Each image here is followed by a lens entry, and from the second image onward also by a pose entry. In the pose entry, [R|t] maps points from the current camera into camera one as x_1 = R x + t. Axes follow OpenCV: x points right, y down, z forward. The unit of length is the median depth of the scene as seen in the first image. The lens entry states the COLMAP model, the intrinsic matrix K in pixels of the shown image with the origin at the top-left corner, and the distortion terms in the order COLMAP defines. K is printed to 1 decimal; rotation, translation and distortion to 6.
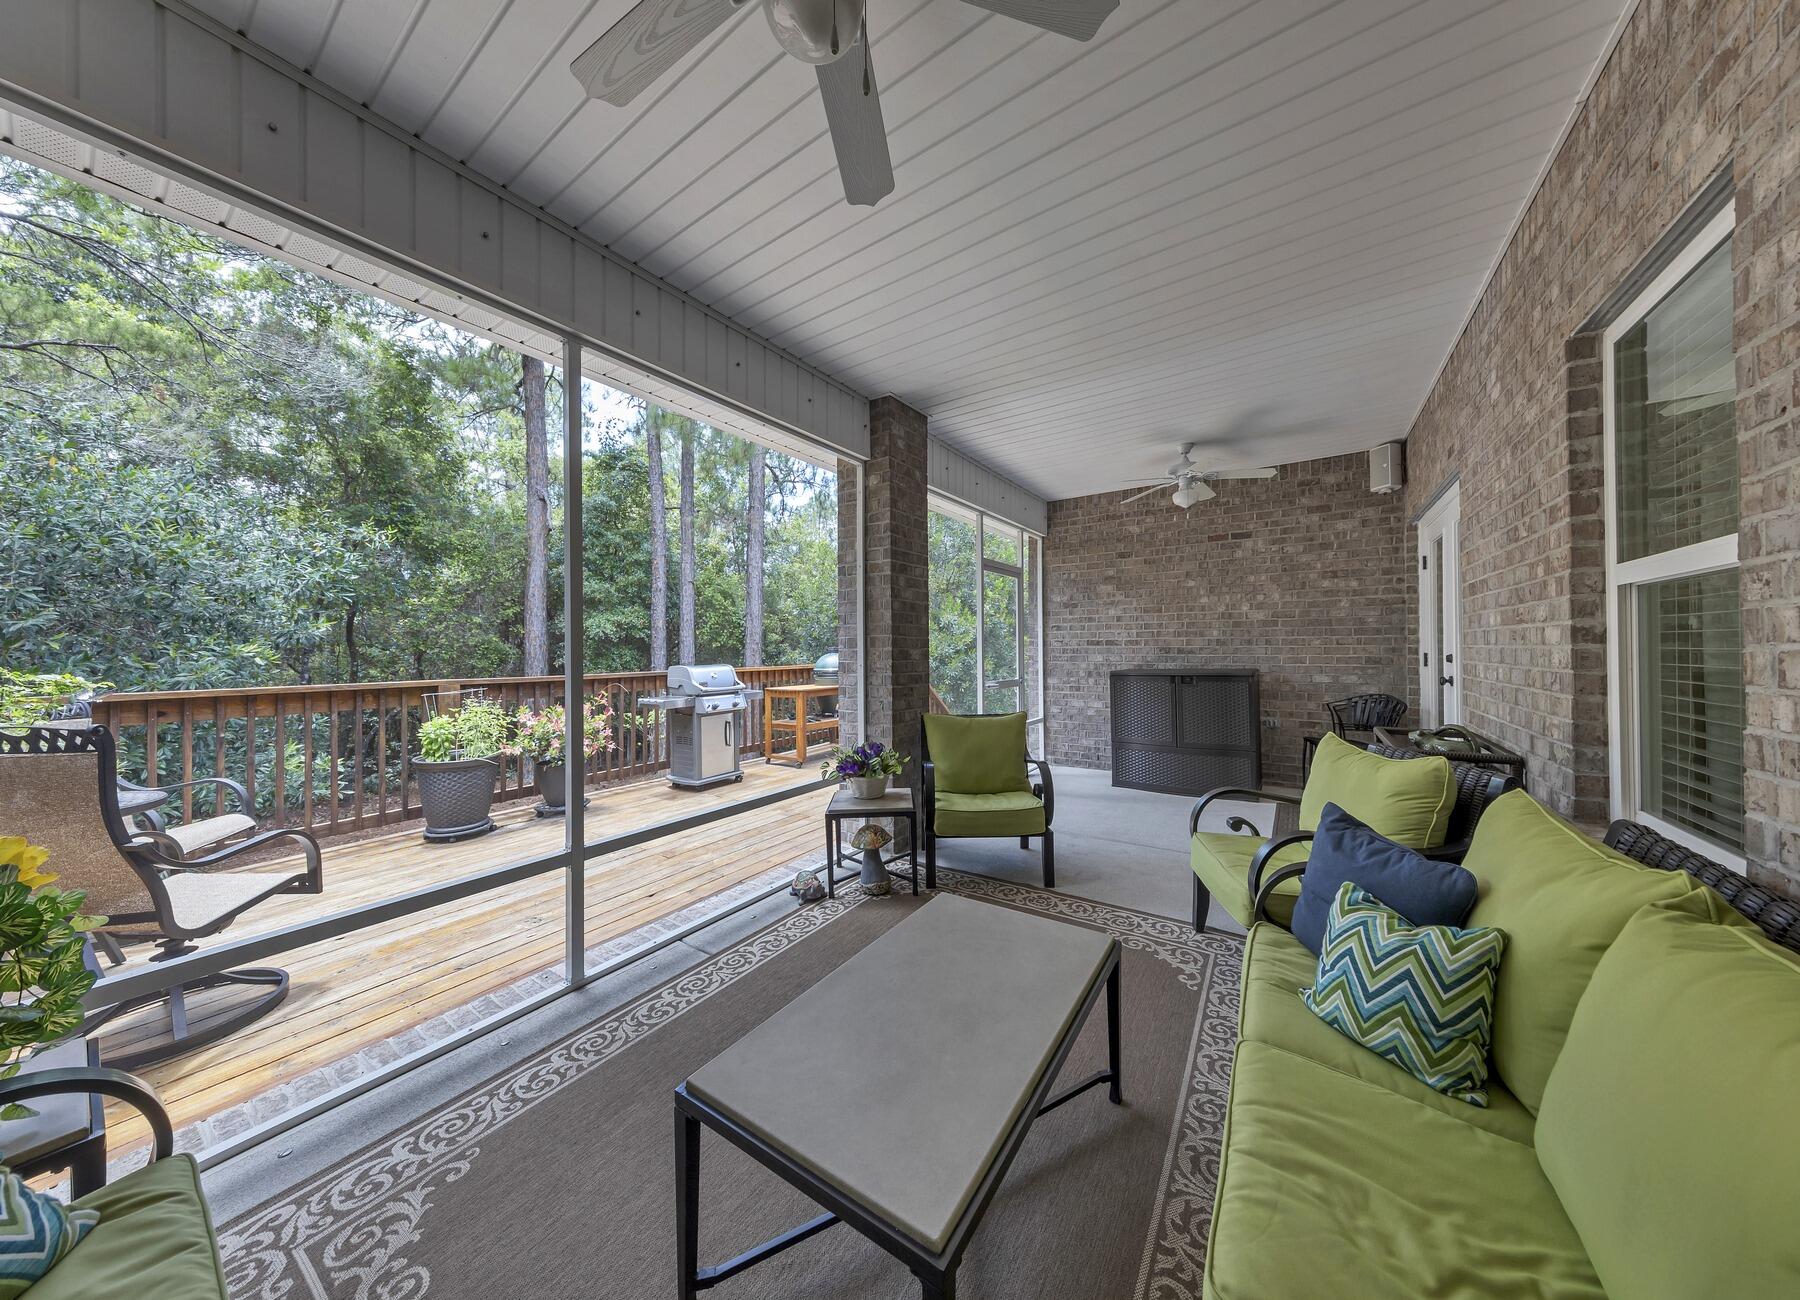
lens RADIAL K [[574.3, 0, 903.1], [0, 574.3, 651.3], [0, 0, 1]] dist [0.002283, 0.000187]
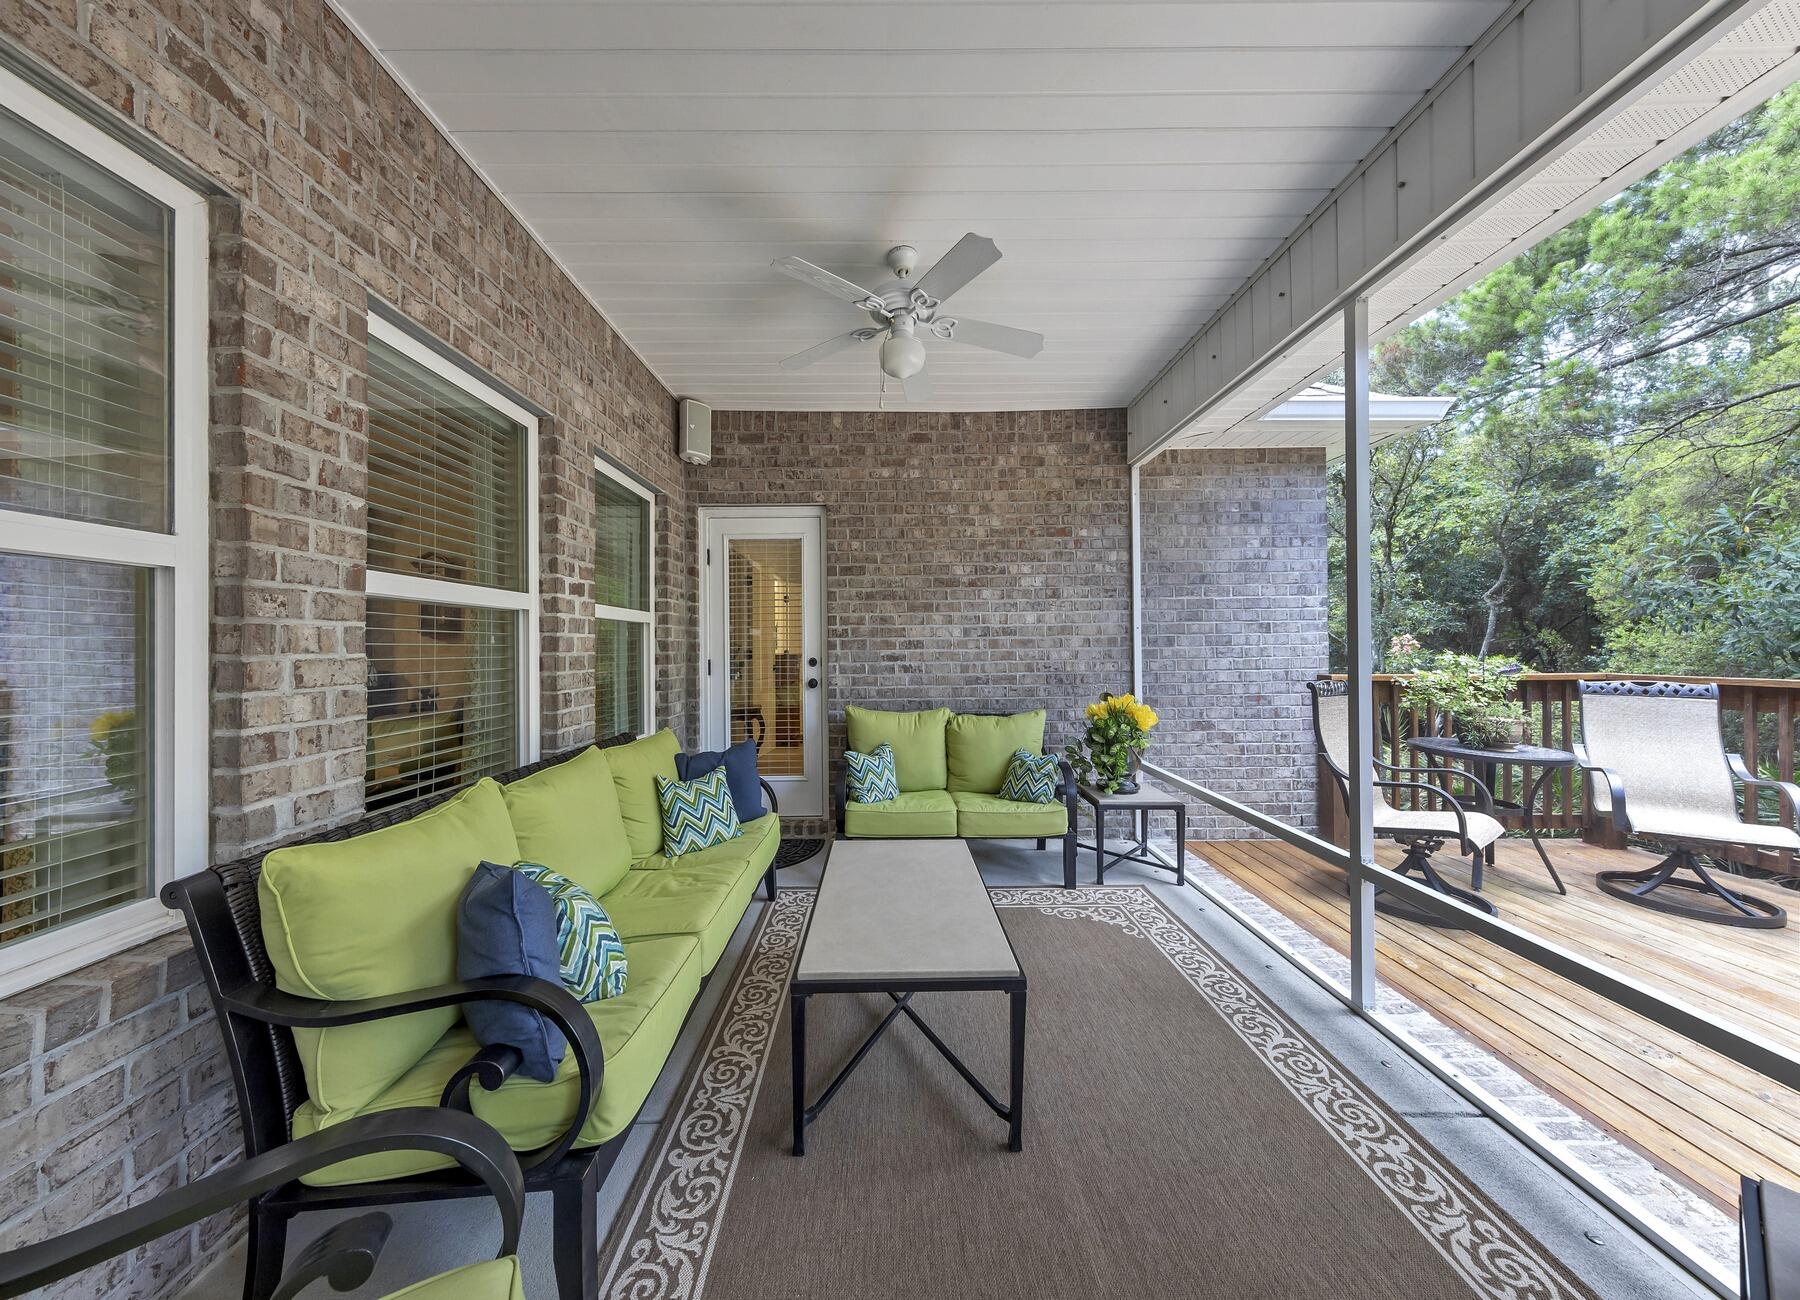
lens RADIAL K [[574.3, 0, 894.5], [0, 574.3, 643.6], [0, 0, 1]] dist [0.002283, 0.000187]
pose [[-0.825278, 0.010482, -0.564629, 0.587192], [0.013509, 0.999908, -0.001183, -0.008757], [0.564565, -0.008604, -0.825344, 1.440852]]
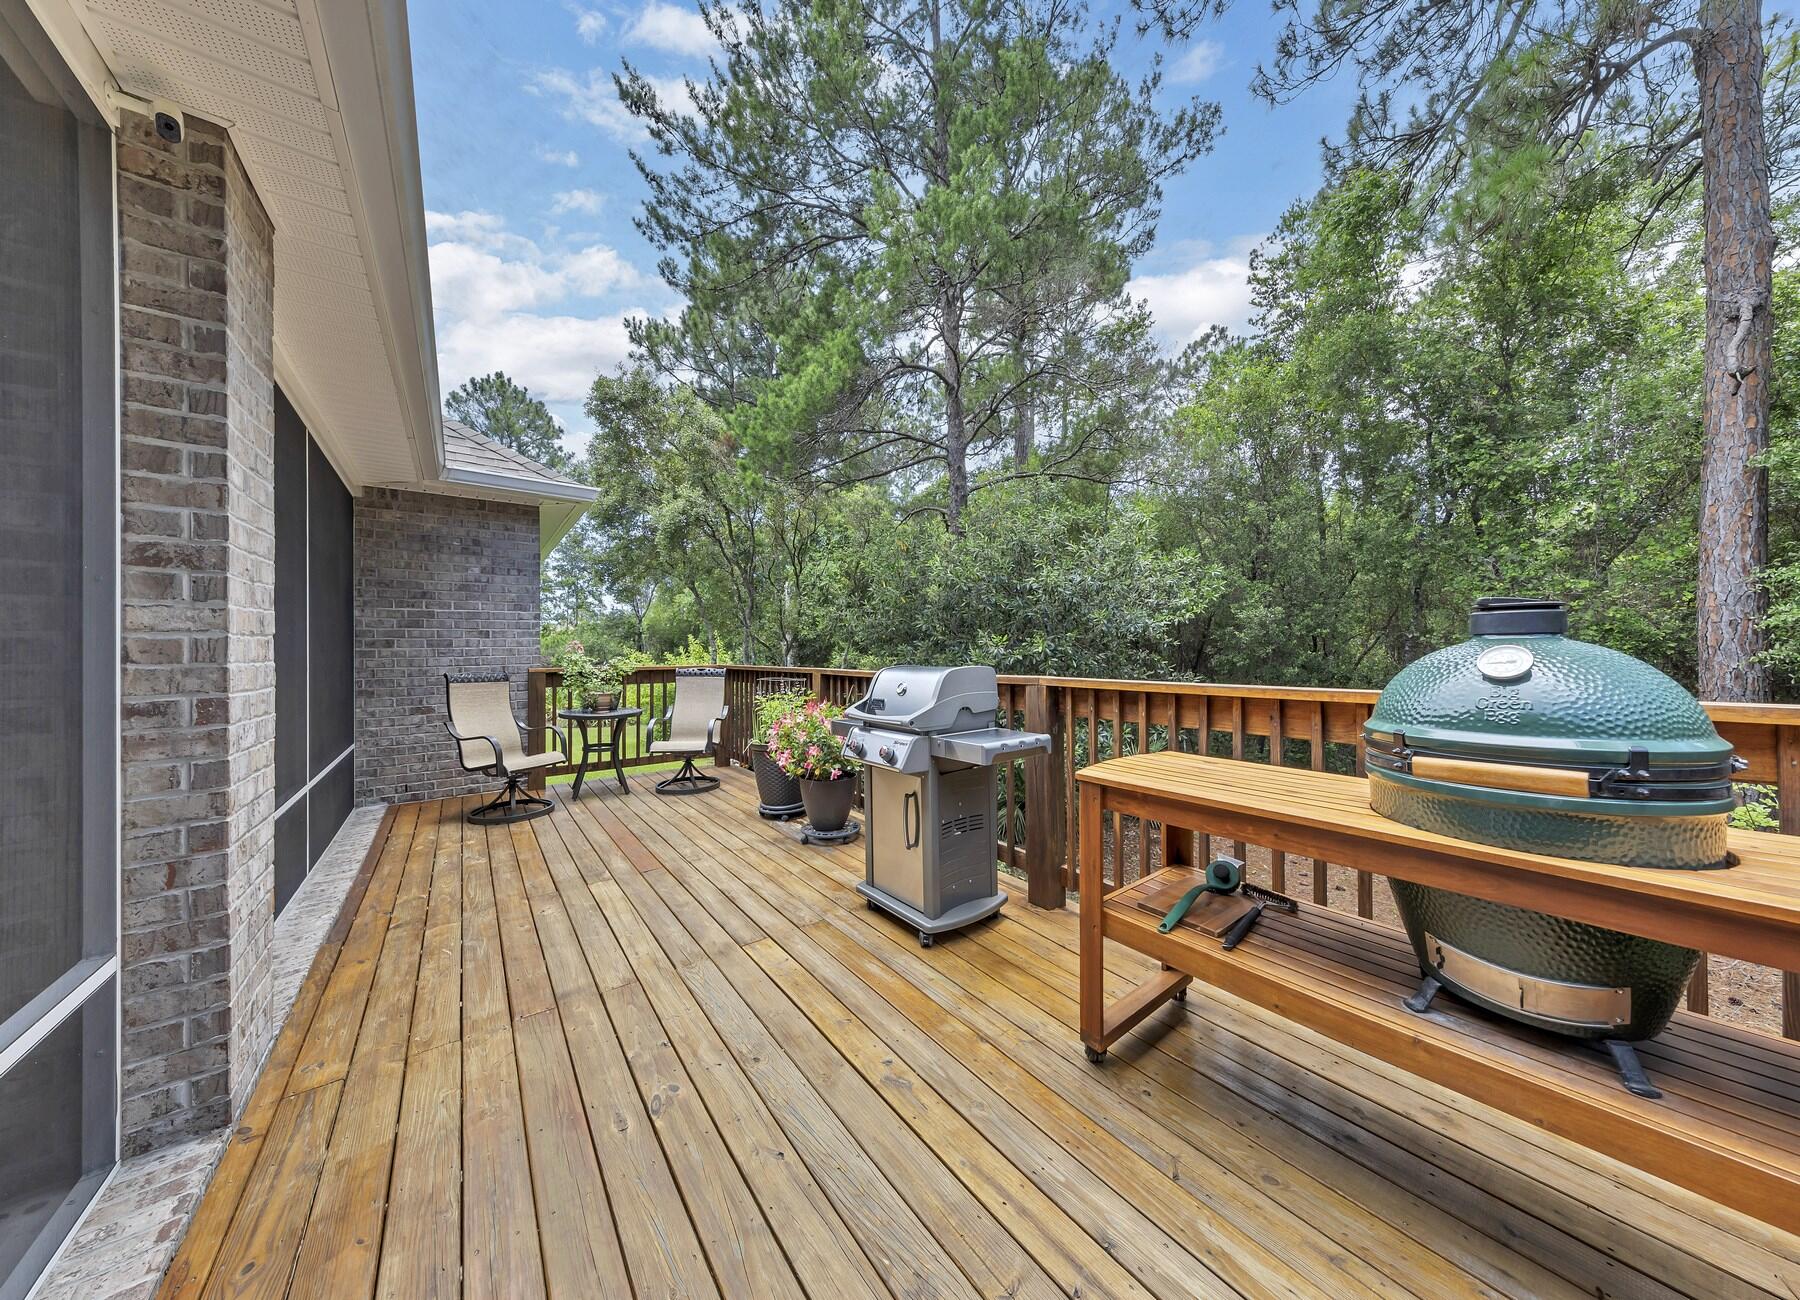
lens RADIAL K [[574.3, 0, 905.9], [0, 574.3, 647.0], [0, 0, 1]] dist [0.002283, 0.000187]
pose [[-0.310256, 0.011731, -0.950581, 0.344708], [0.008084, 0.999920, 0.009702, 0.000670], [0.950619, -0.004674, -0.310326, 3.102819]]
